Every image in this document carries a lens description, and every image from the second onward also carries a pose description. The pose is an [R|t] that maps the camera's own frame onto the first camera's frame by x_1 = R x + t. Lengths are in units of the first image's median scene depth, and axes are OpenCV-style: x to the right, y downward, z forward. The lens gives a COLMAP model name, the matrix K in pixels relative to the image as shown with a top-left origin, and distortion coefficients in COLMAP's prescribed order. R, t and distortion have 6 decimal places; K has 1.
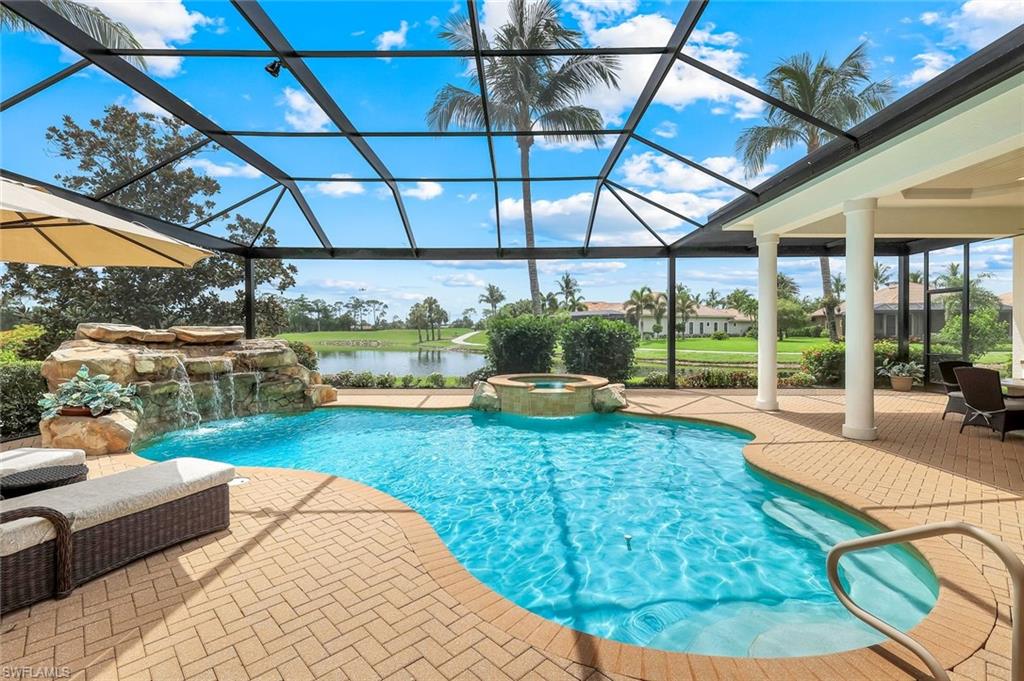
lens RADIAL K [[452.0, 0, 513.2], [0, 452.0, 329.4], [0, 0, 1]] dist [-0.000421, -0.000270]
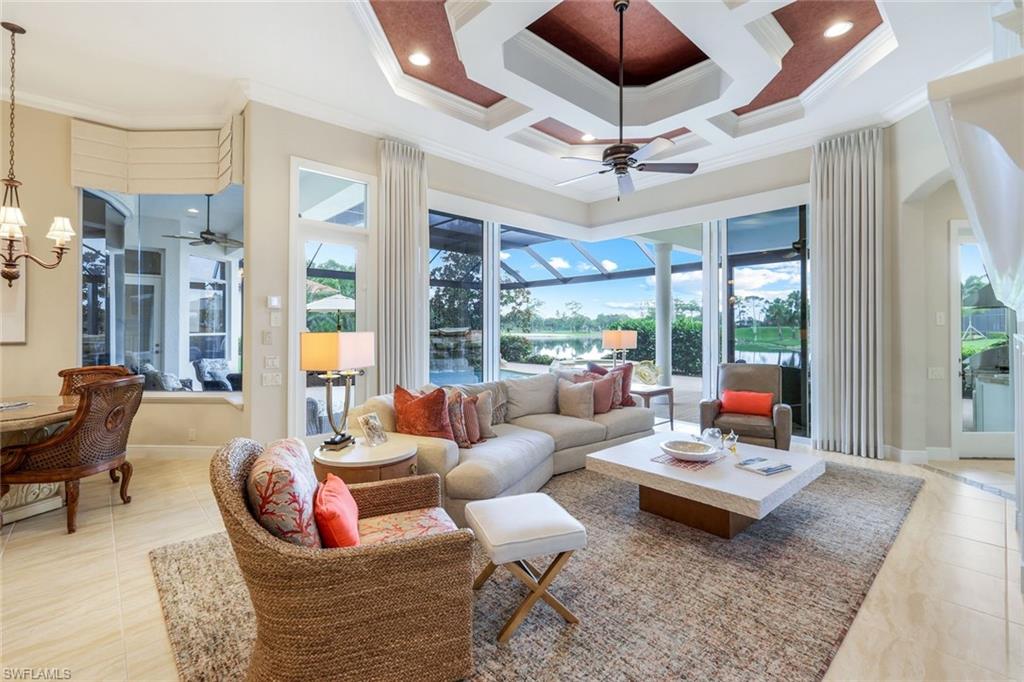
lens RADIAL K [[452.0, 0, 513.2], [0, 452.0, 329.9], [0, 0, 1]] dist [-0.000421, -0.000270]
pose [[0.681220, 0.002549, -0.732074, 0.809930], [0.002332, 0.999981, 0.005651, -0.006030], [0.732075, -0.005557, 0.681201, -0.203985]]
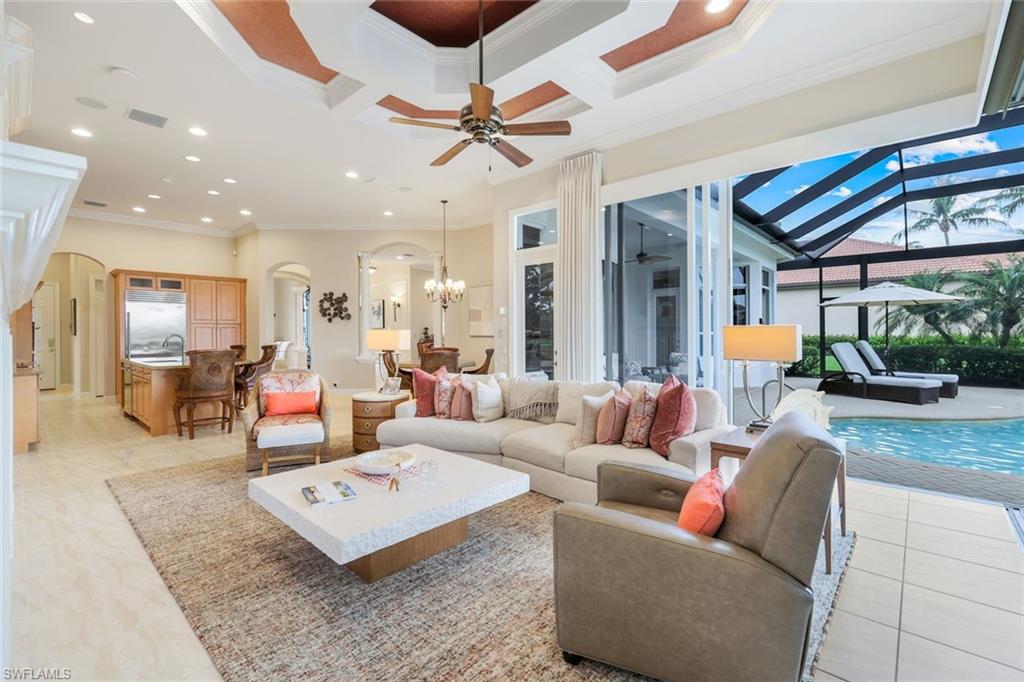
lens RADIAL K [[452.0, 0, 513.2], [0, 452.0, 329.9], [0, 0, 1]] dist [-0.000421, -0.000270]
pose [[-0.667696, 0.002411, -0.744430, 0.816892], [0.010549, 0.999925, -0.006223, 0.000870], [0.744359, -0.012009, -0.667671, 0.281976]]
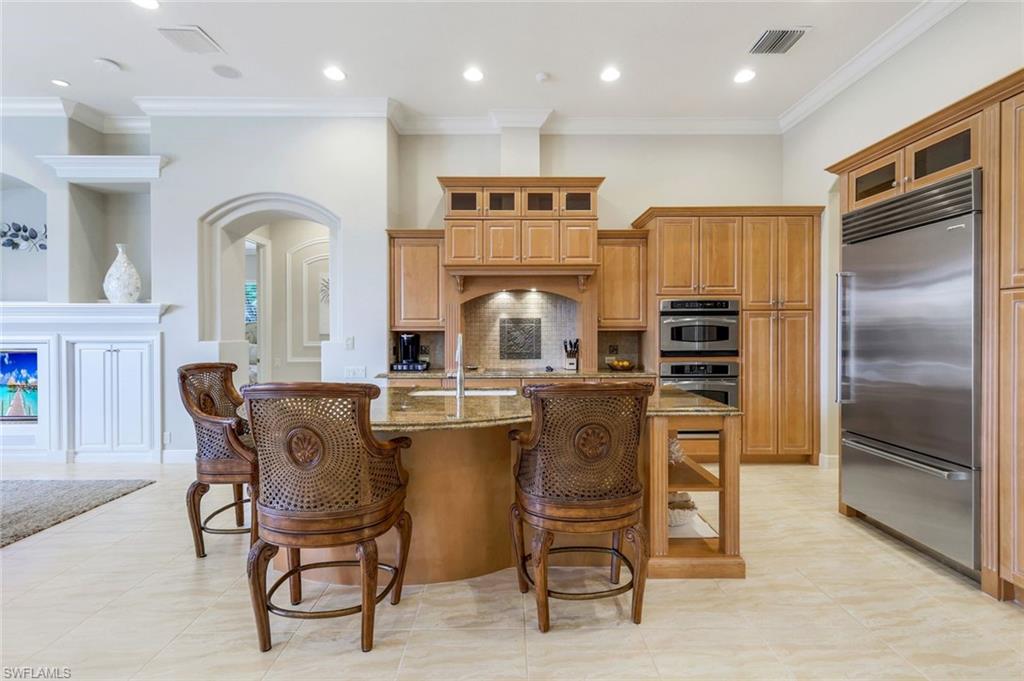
lens RADIAL K [[455.9, 0, 513.4], [0, 455.9, 333.6], [0, 0, 1]] dist [0.005123, 0.000261]
pose [[-0.011358, -0.005969, 0.999918, 0.424630], [-0.003011, 0.999978, 0.005935, -0.002305], [-0.999931, -0.002943, -0.011376, -0.439104]]
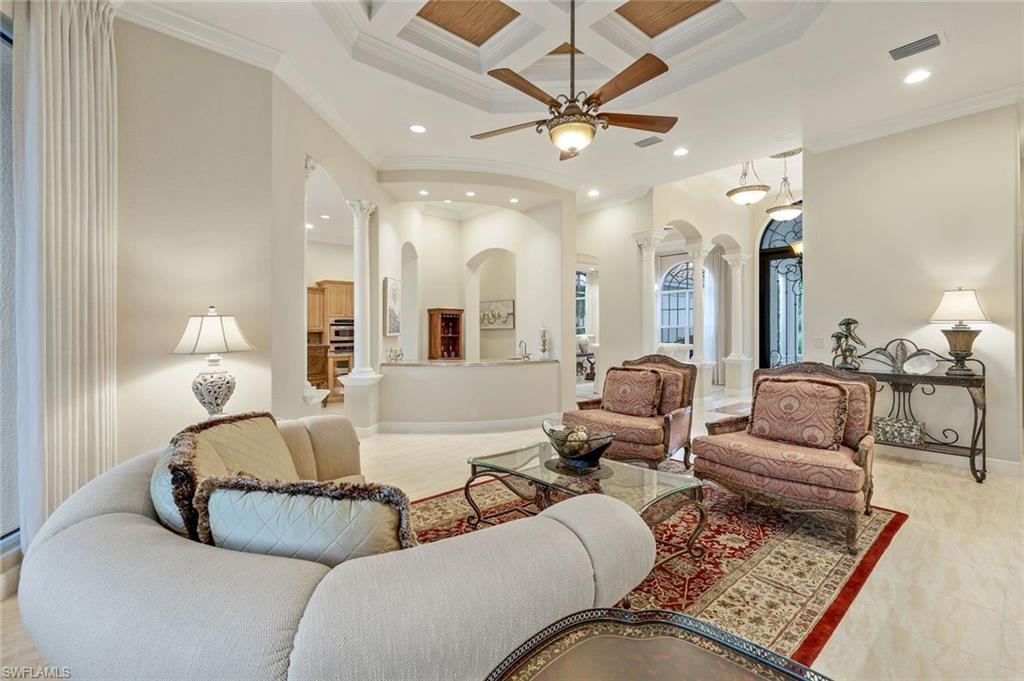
lens RADIAL K [[448.4, 0, 515.4], [0, 448.4, 332.0], [0, 0, 1]] dist [0.000815, 0.000052]
pose [[-0.661021, -0.002744, 0.750363, -0.097777], [-0.002501, 0.999996, 0.001454, -0.005201], [-0.750363, -0.000915, -0.661025, -0.256897]]
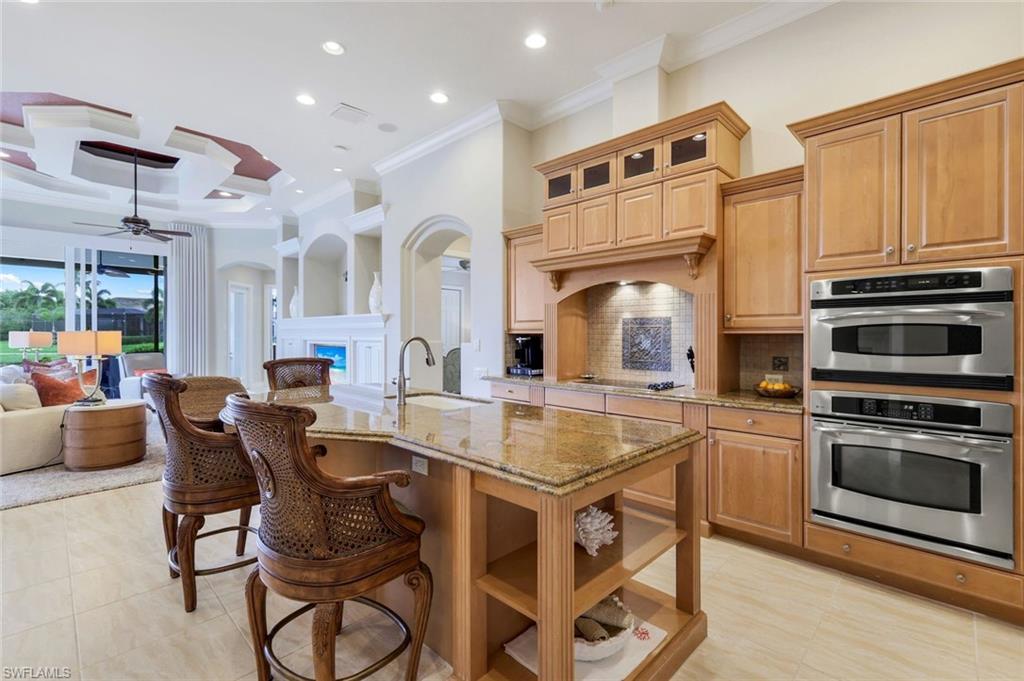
lens RADIAL K [[455.9, 0, 513.4], [0, 455.9, 333.6], [0, 0, 1]] dist [0.005123, 0.000261]
pose [[0.697771, 0.000731, 0.716321, 0.544748], [-0.003789, 0.999989, 0.002671, -0.003119], [-0.716311, -0.004578, 0.697766, -0.613071]]
